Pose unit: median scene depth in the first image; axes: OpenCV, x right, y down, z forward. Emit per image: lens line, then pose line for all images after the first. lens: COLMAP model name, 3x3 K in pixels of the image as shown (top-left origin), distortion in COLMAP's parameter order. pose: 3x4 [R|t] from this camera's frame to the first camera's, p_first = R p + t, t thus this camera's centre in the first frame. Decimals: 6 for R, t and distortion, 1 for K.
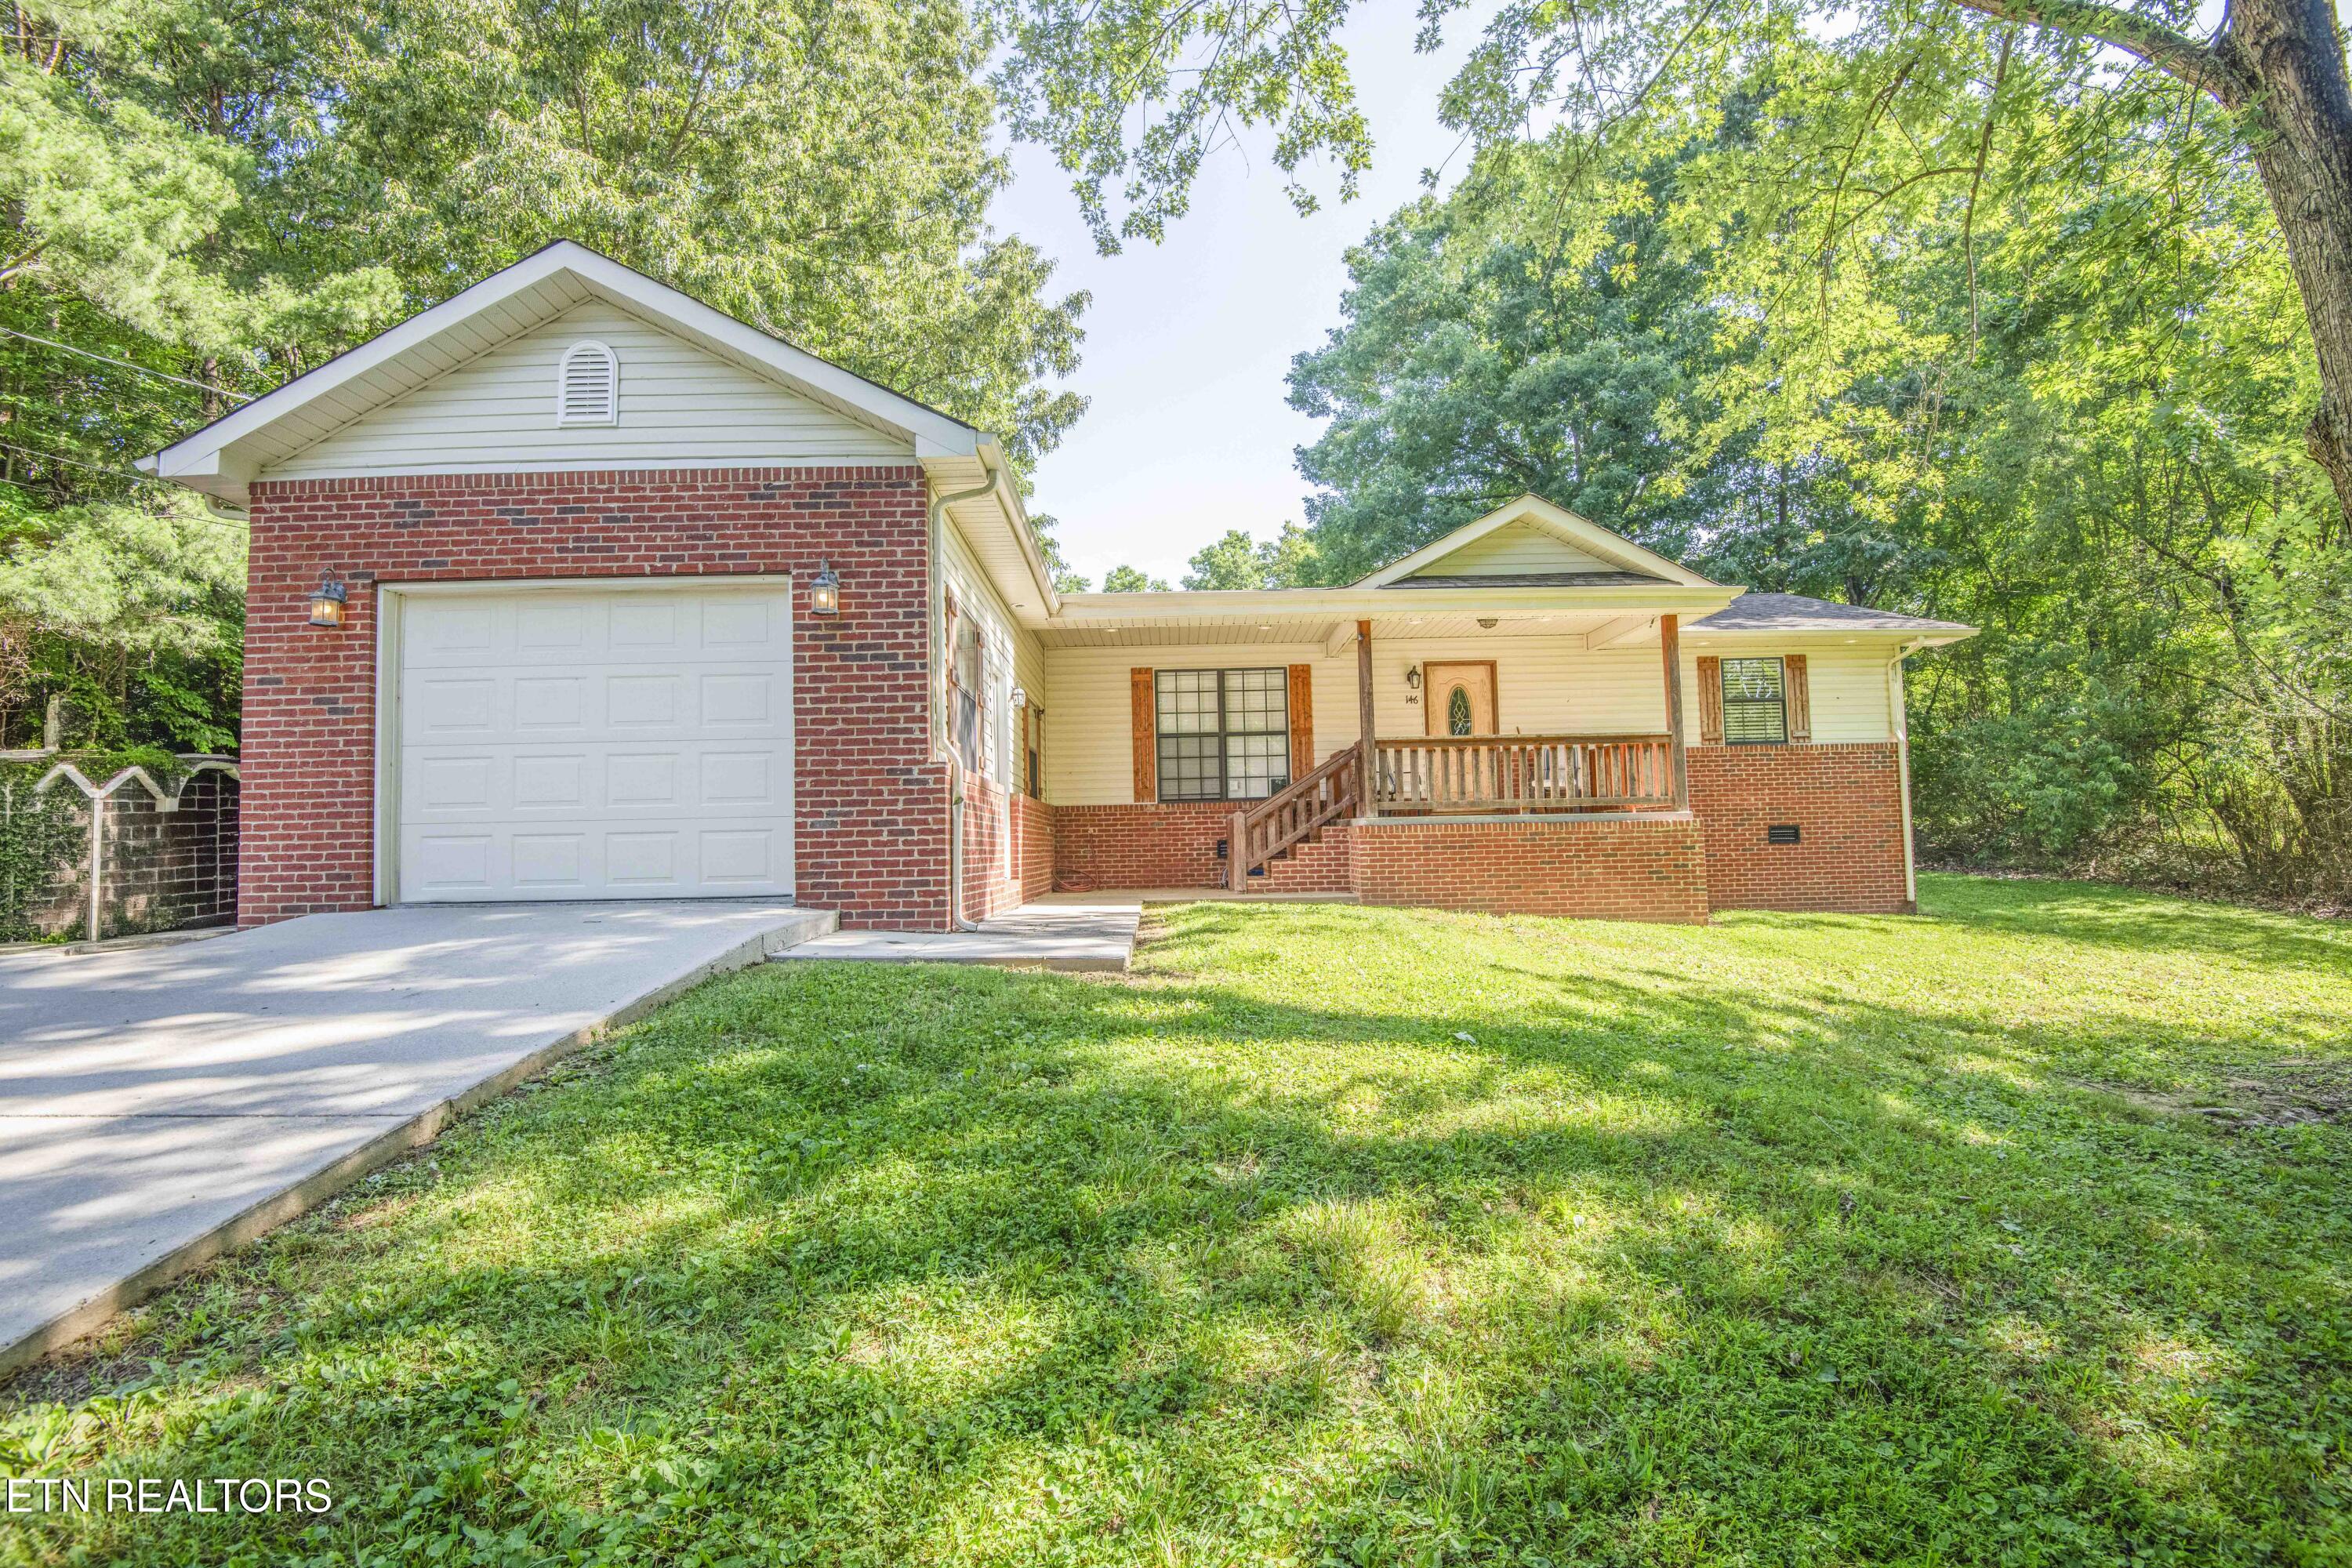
lens RADIAL K [[1042.0, 0, 1176.0], [0, 1042.0, 784.0], [0, 0, 1]] dist [-0.038613, -0.000035]
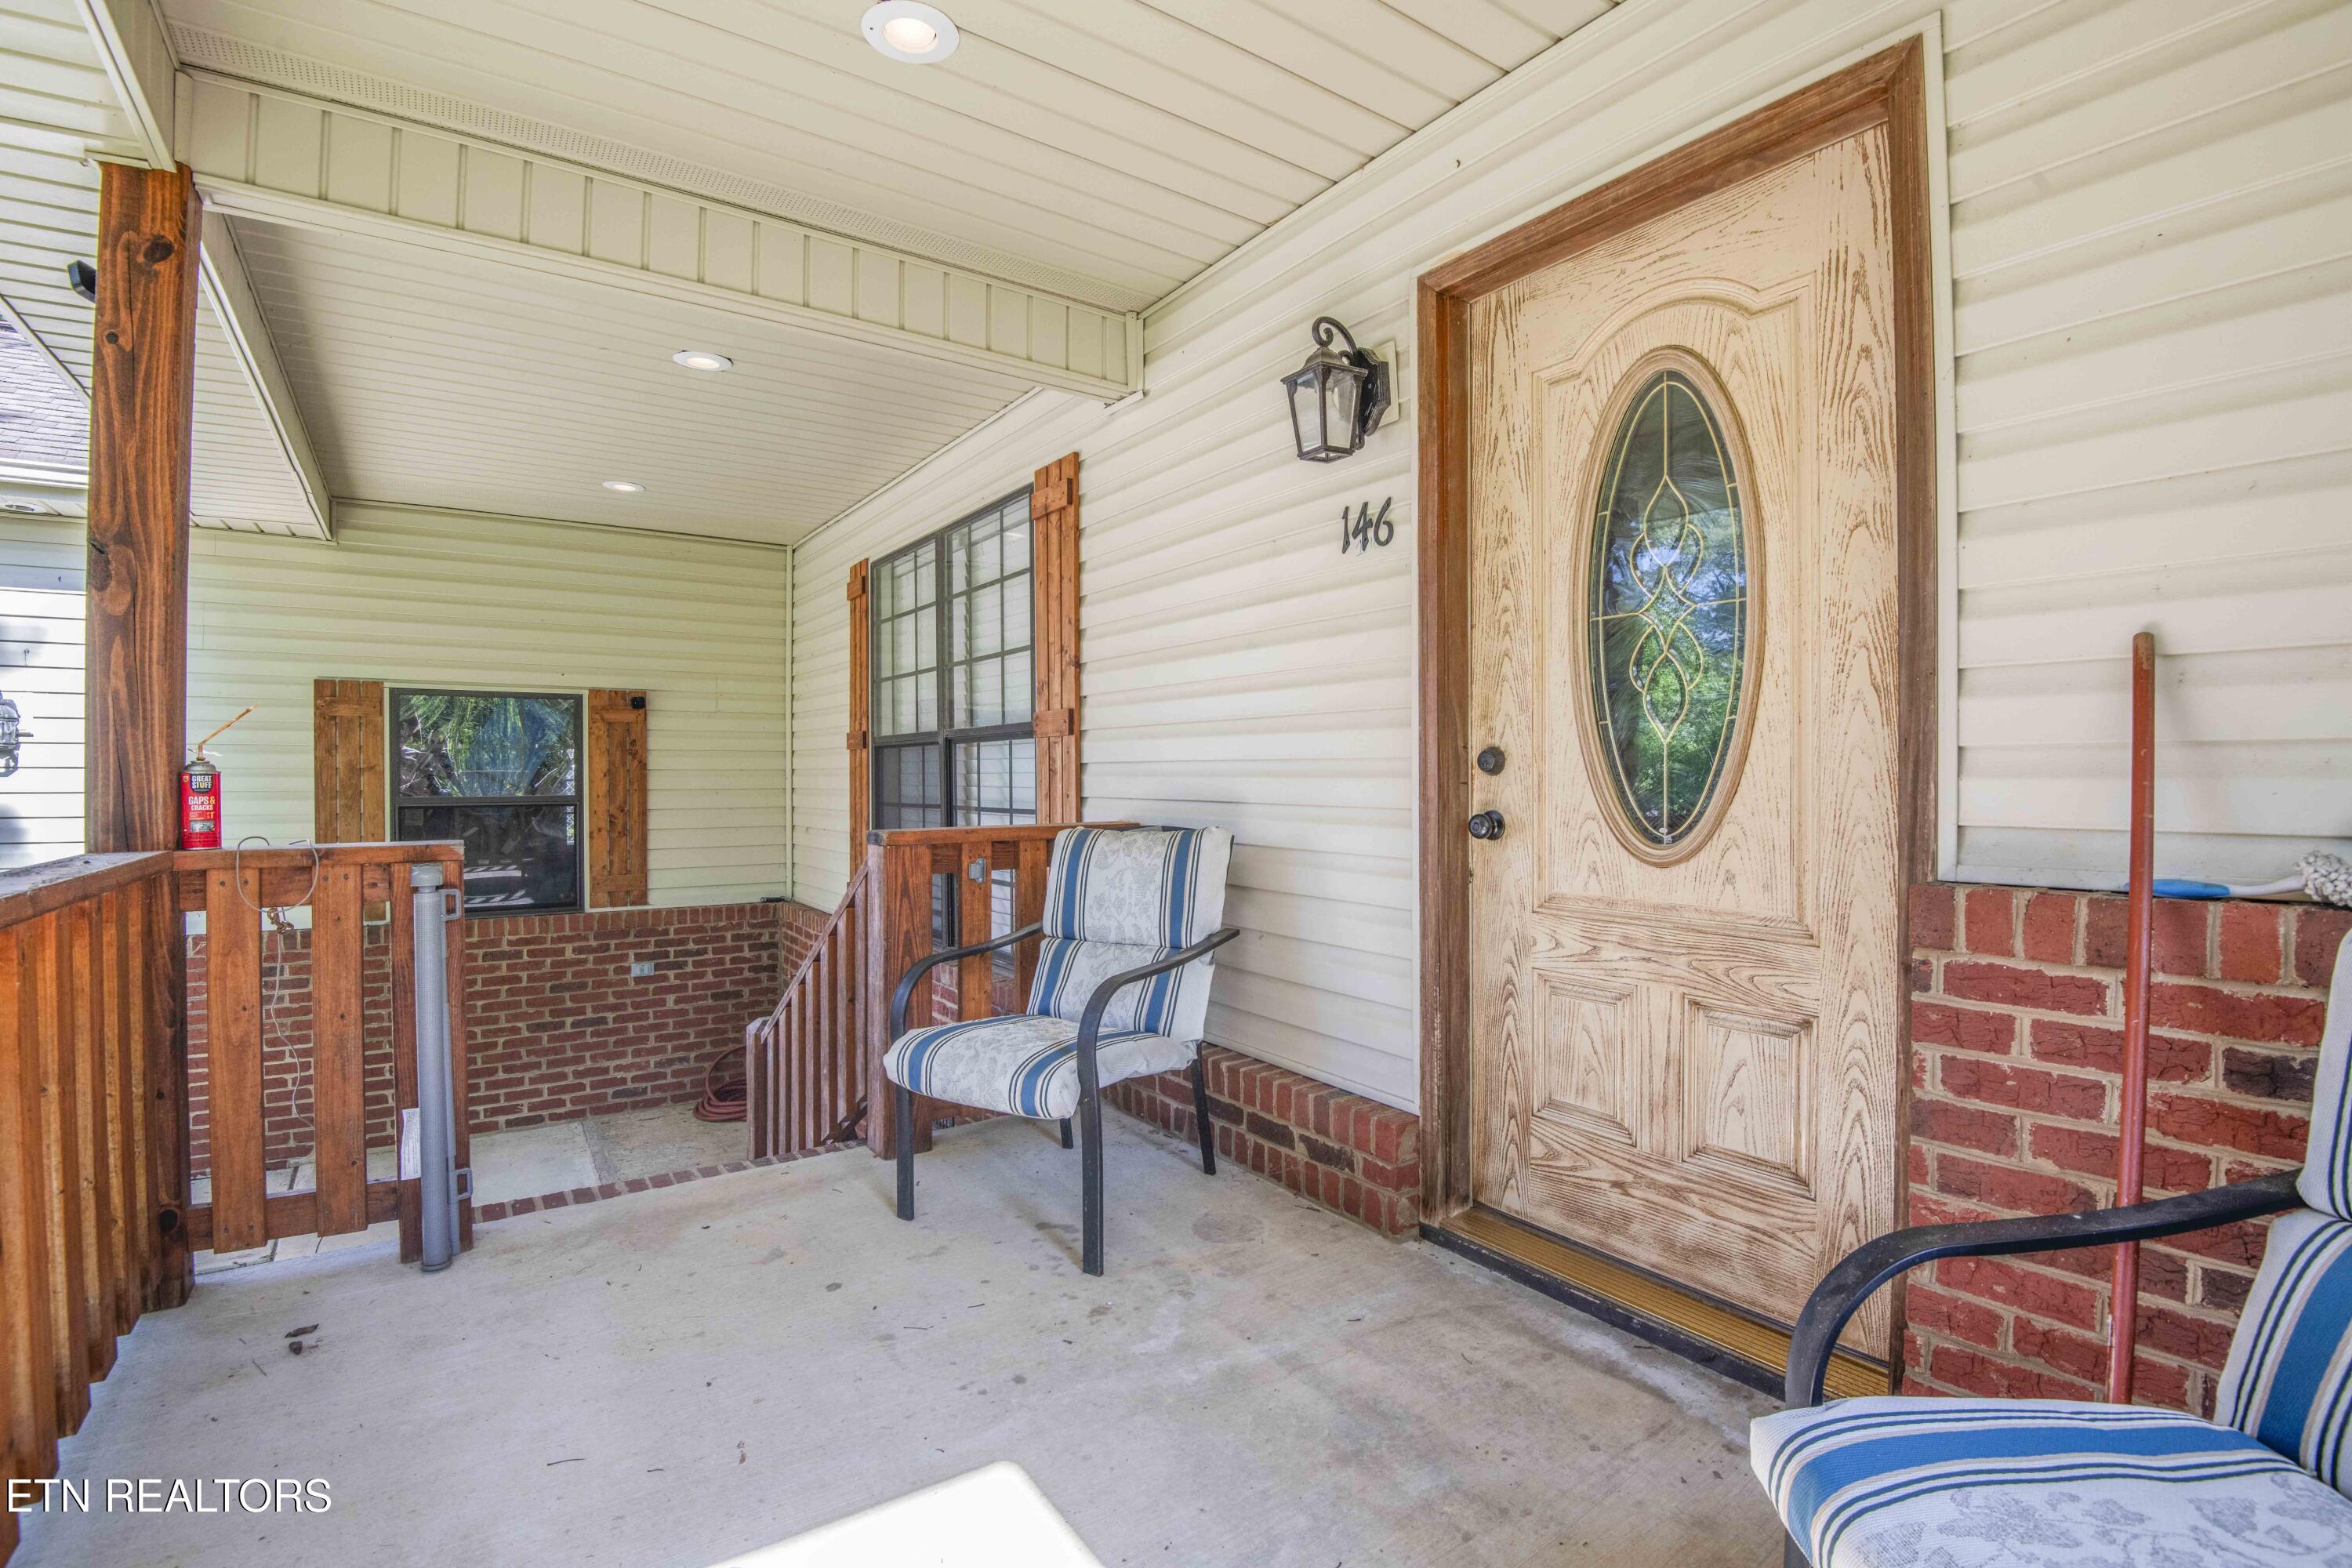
lens RADIAL K [[1085.4, 0, 1183.4], [0, 1085.4, 785.6], [0, 0, 1]] dist [-0.003383, -0.026139]
pose [[0.561562, 0.030973, -0.826855, 0.361108], [0.036137, 0.997428, 0.061905, -0.050747], [0.826645, -0.064644, 0.558998, 0.874687]]
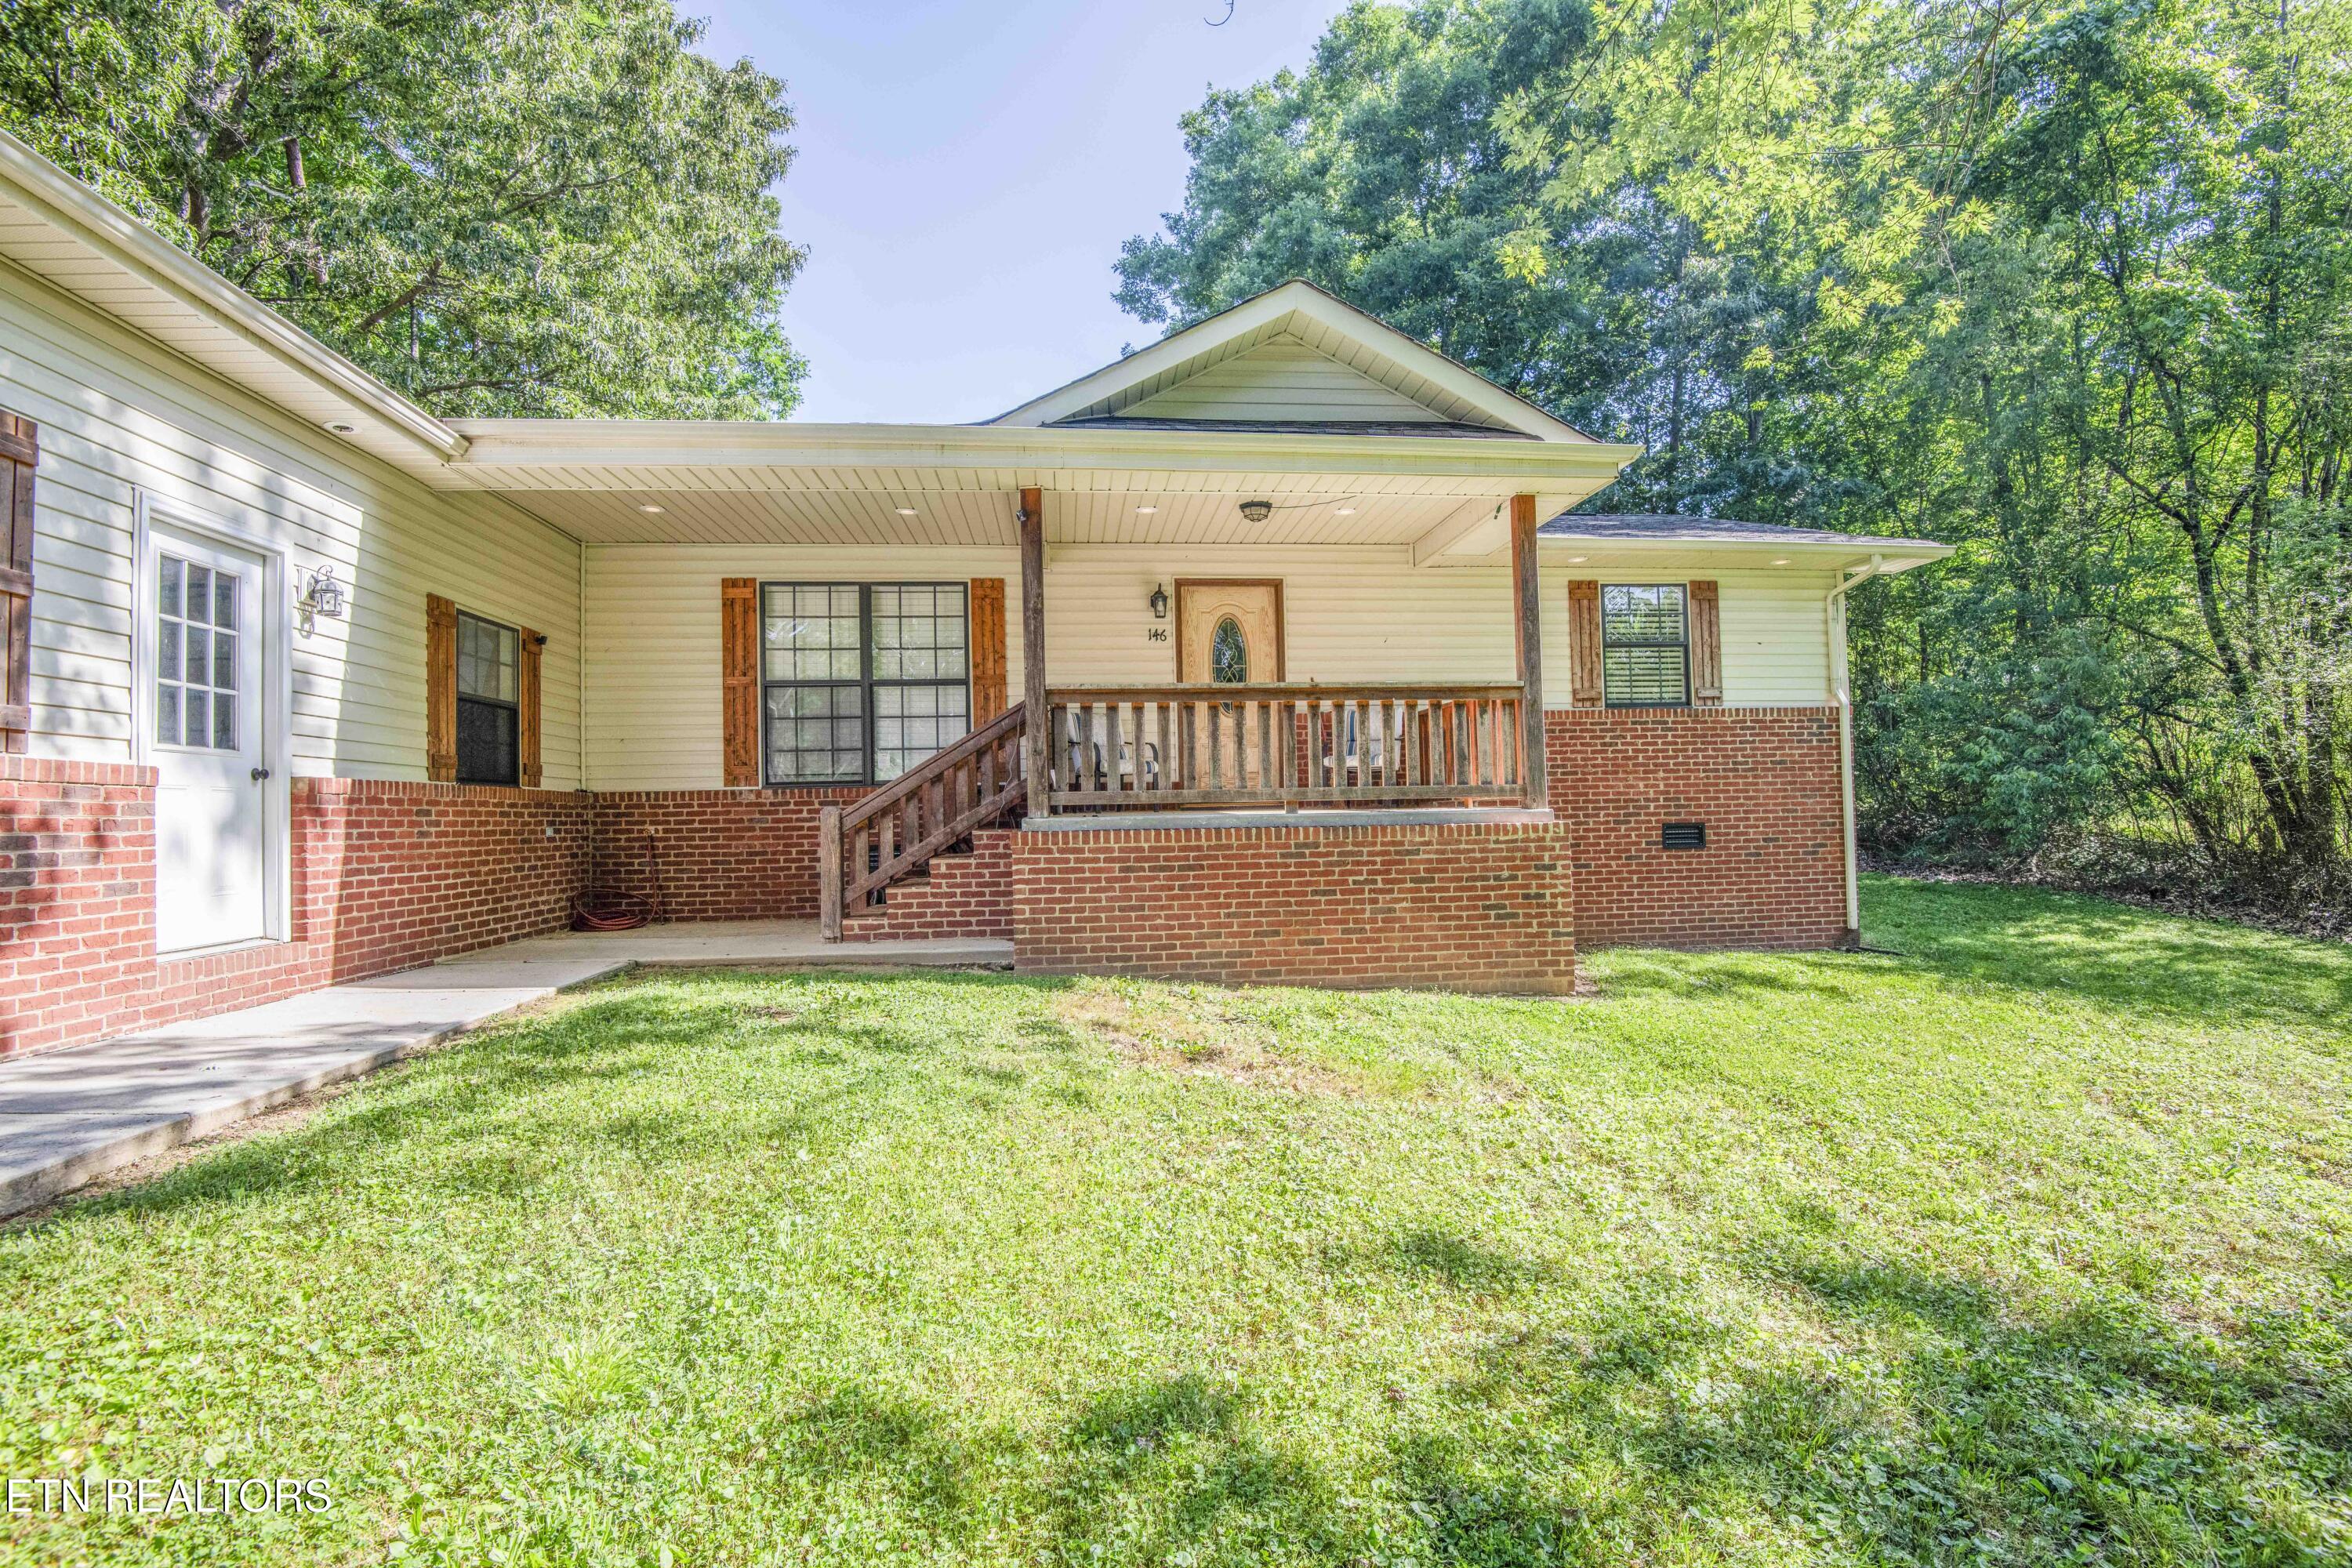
lens RADIAL K [[1085.4, 0, 1183.4], [0, 1085.4, 785.6], [0, 0, 1]] dist [-0.003383, -0.026139]
pose [[0.993055, 0.003006, 0.117615, 0.161888], [-0.006360, 0.999583, 0.028152, -0.003920], [-0.117481, -0.028705, 0.992660, 0.300952]]
